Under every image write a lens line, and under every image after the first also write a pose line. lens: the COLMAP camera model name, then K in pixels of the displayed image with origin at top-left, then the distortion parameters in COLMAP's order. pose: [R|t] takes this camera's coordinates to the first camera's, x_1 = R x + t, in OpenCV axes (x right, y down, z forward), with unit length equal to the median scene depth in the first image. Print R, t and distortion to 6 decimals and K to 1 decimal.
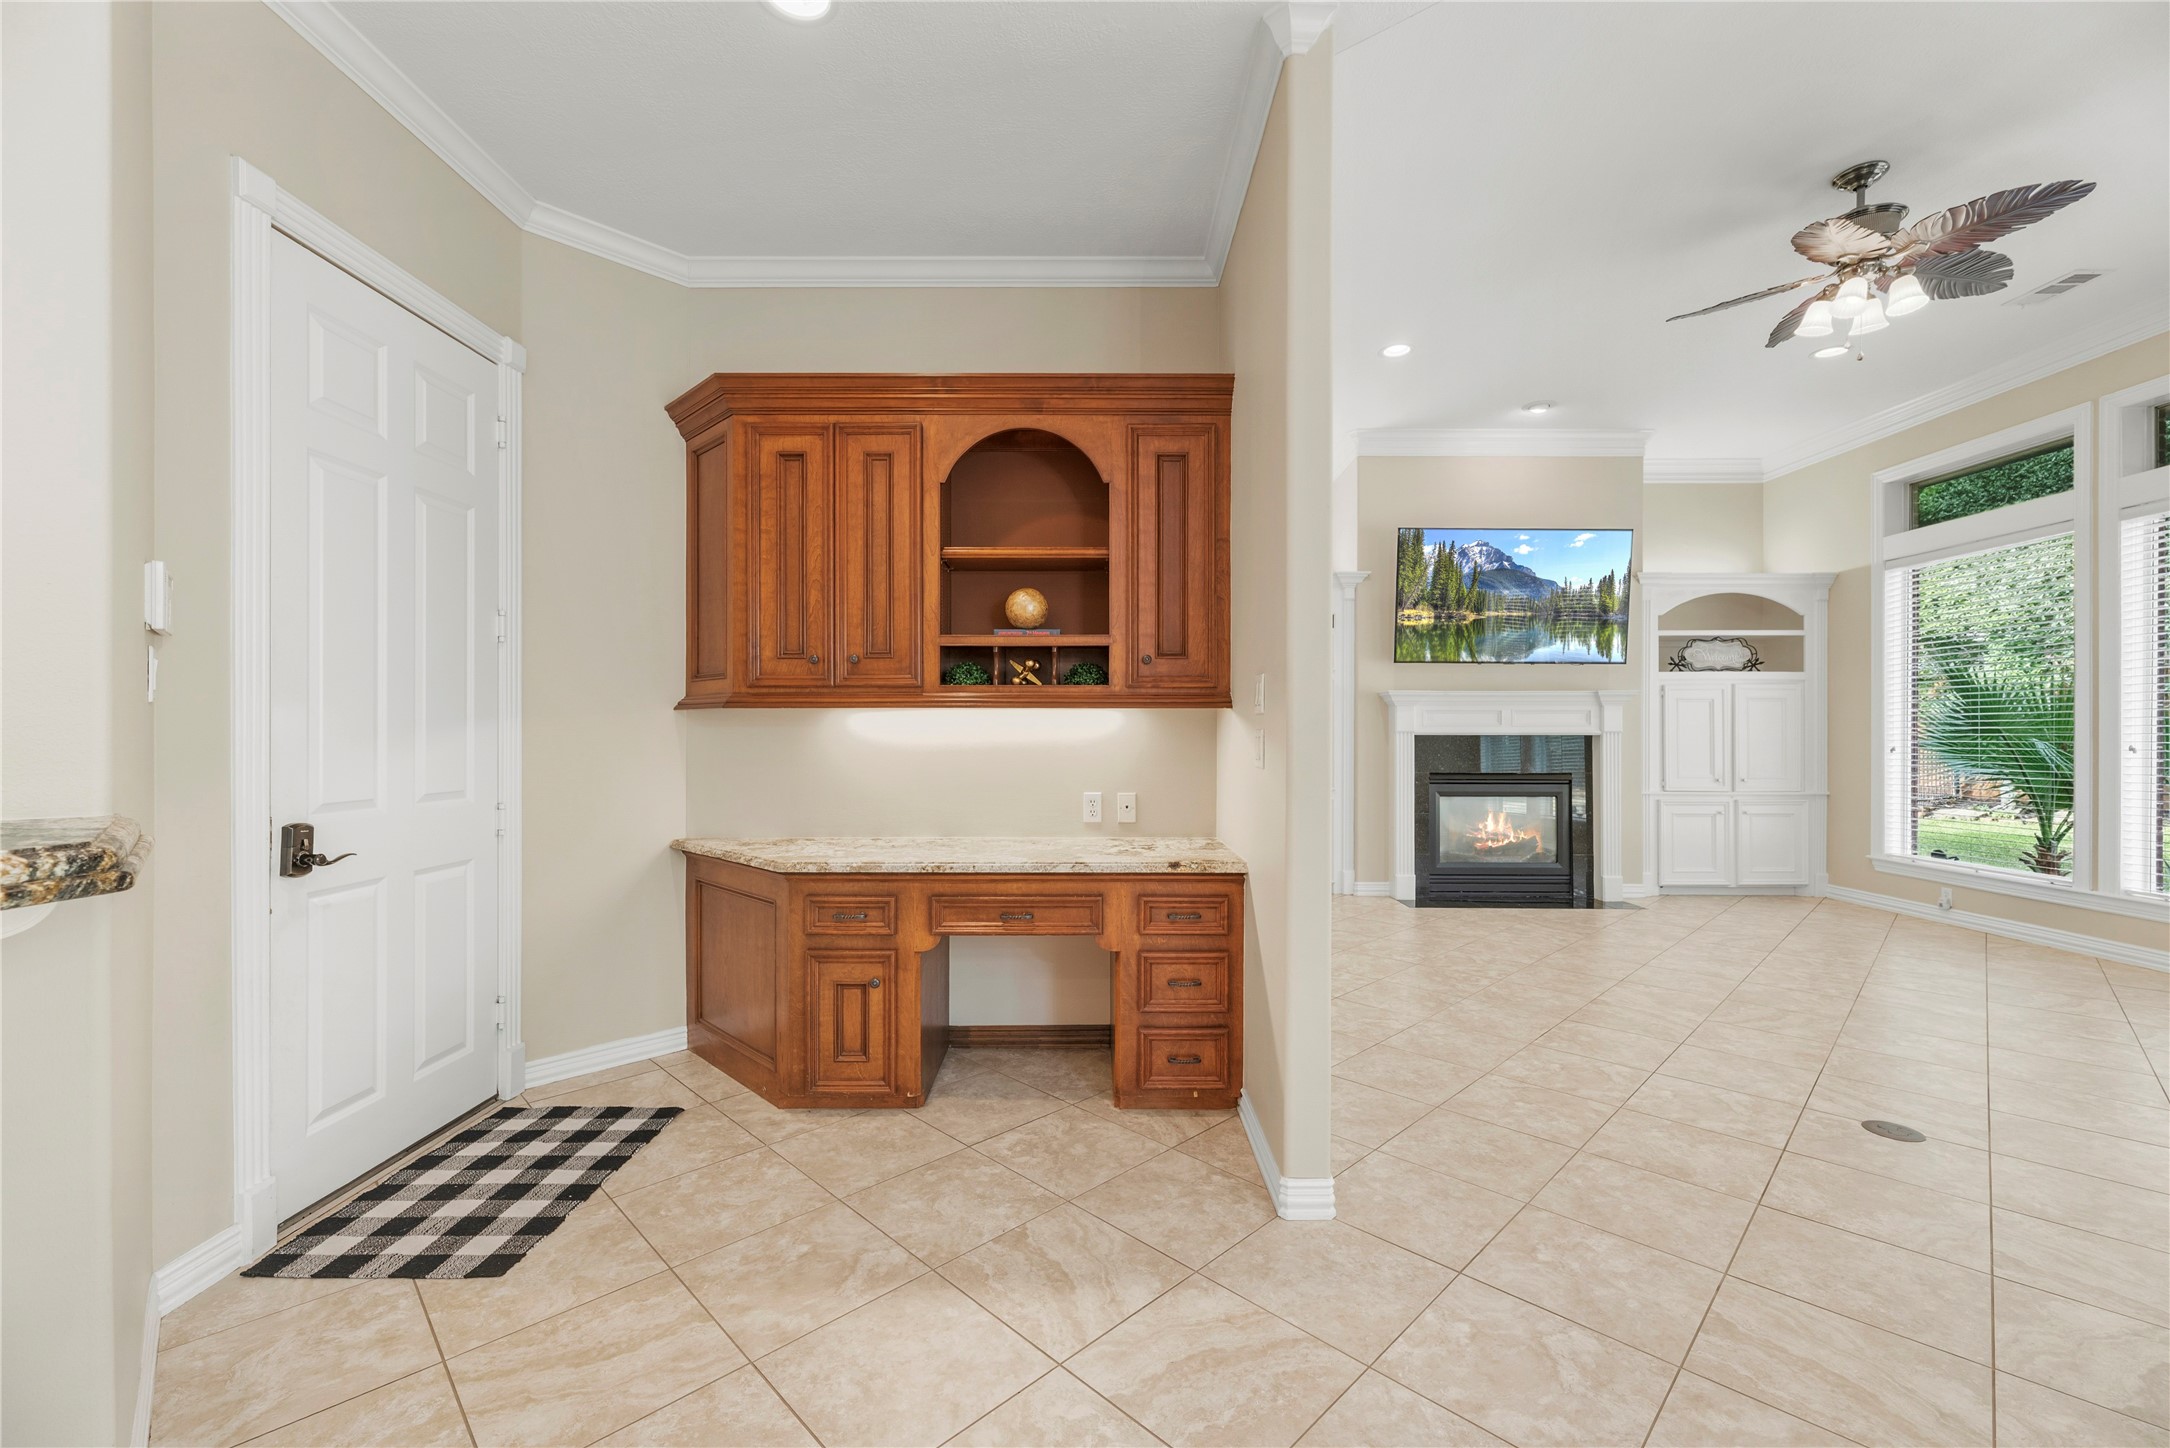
lens RADIAL K [[881.7, 0, 1088.3], [0, 881.7, 736.0], [0, 0, 1]] dist [0.000955, 0.000064]
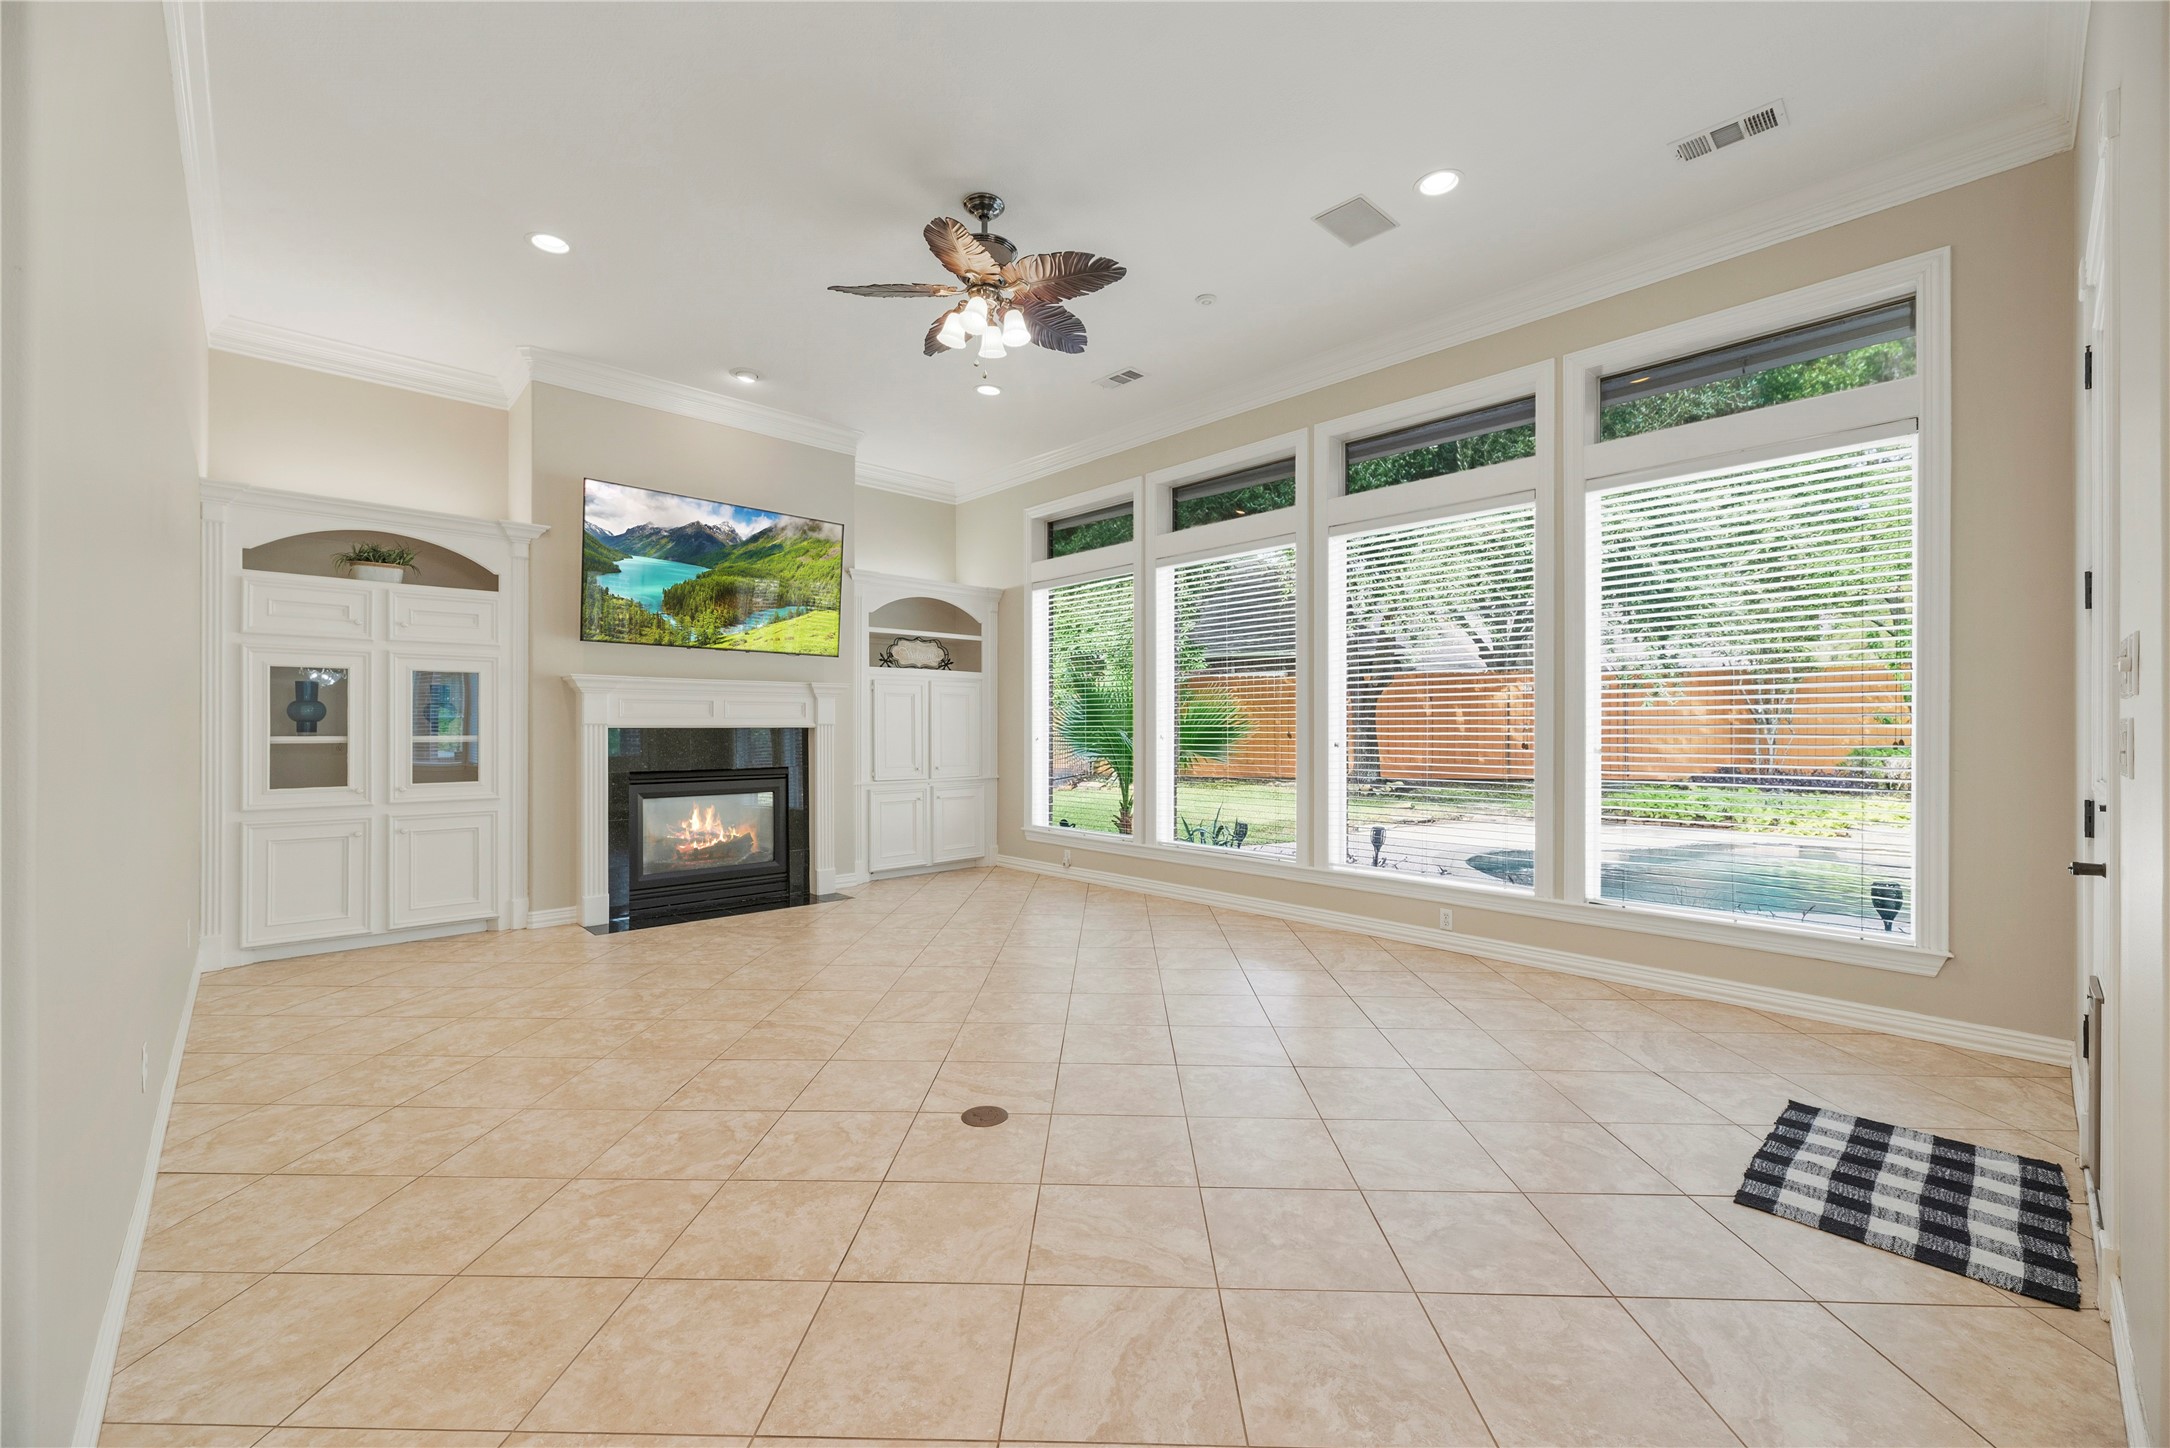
lens RADIAL K [[881.7, 0, 1088.3], [0, 881.7, 736.0], [0, 0, 1]] dist [0.000955, 0.000064]
pose [[0.721533, -0.009303, 0.692318, 0.125008], [0.003965, 0.999949, 0.009305, 0.000400], [-0.692369, -0.003969, 0.721533, 0.078108]]
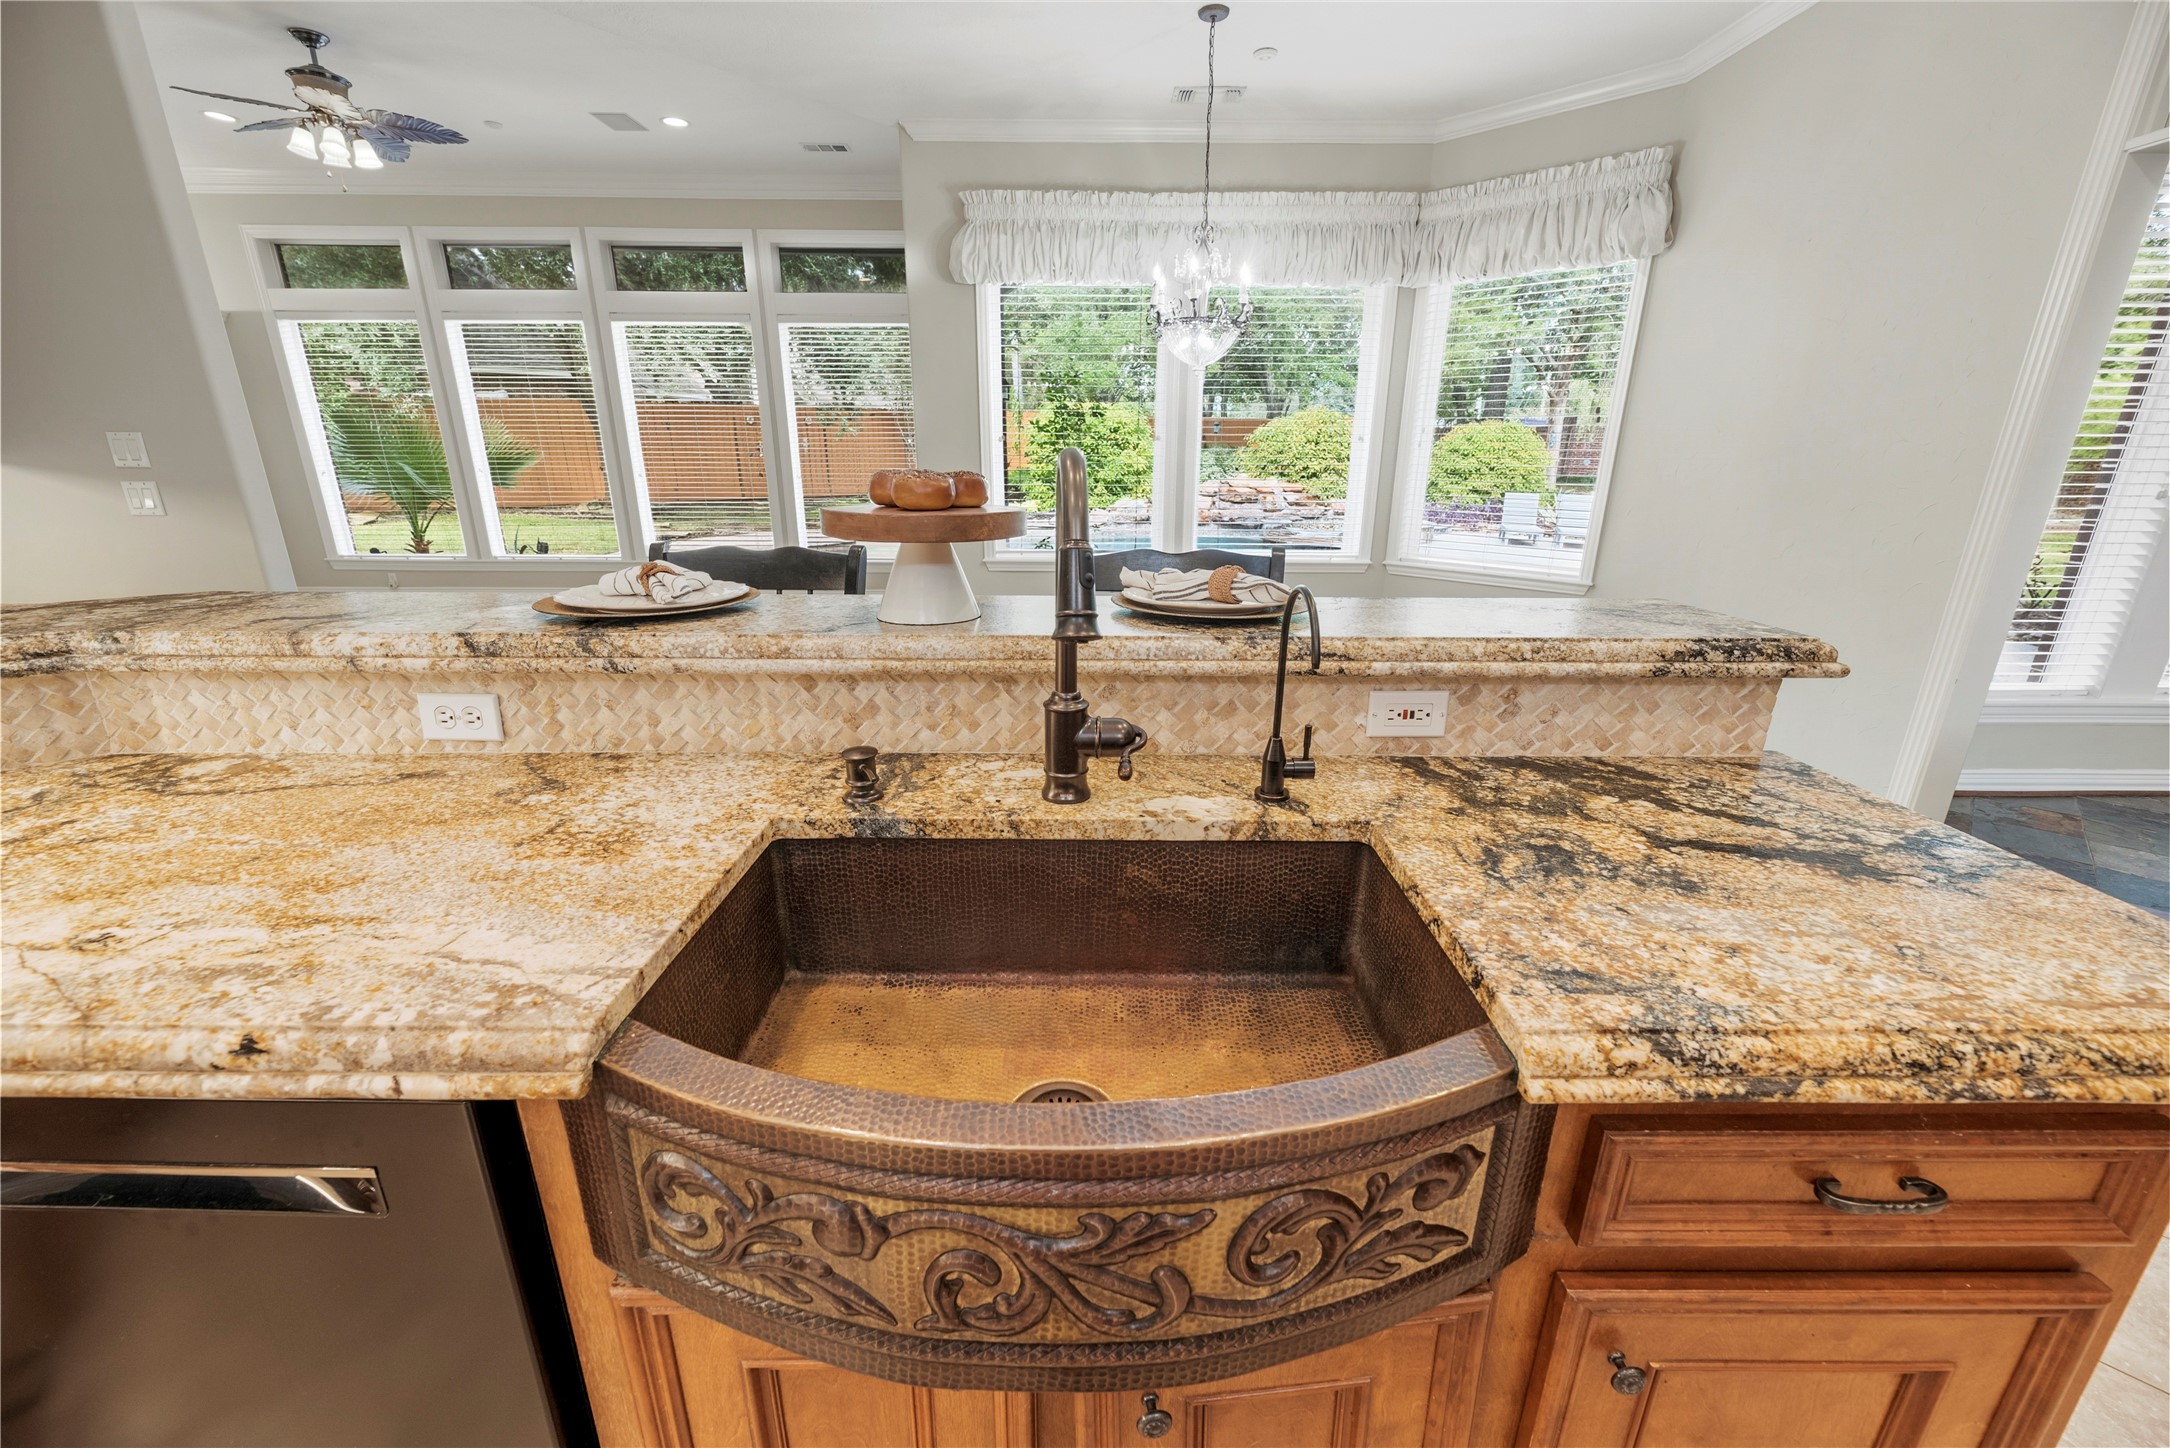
lens RADIAL K [[881.7, 0, 1088.3], [0, 881.7, 736.0], [0, 0, 1]] dist [0.000955, 0.000064]
pose [[-0.010363, -0.316310, 0.948599, -0.435399], [0.001343, 0.948645, 0.316340, -0.025816], [-0.999945, 0.004552, -0.009406, -0.100320]]
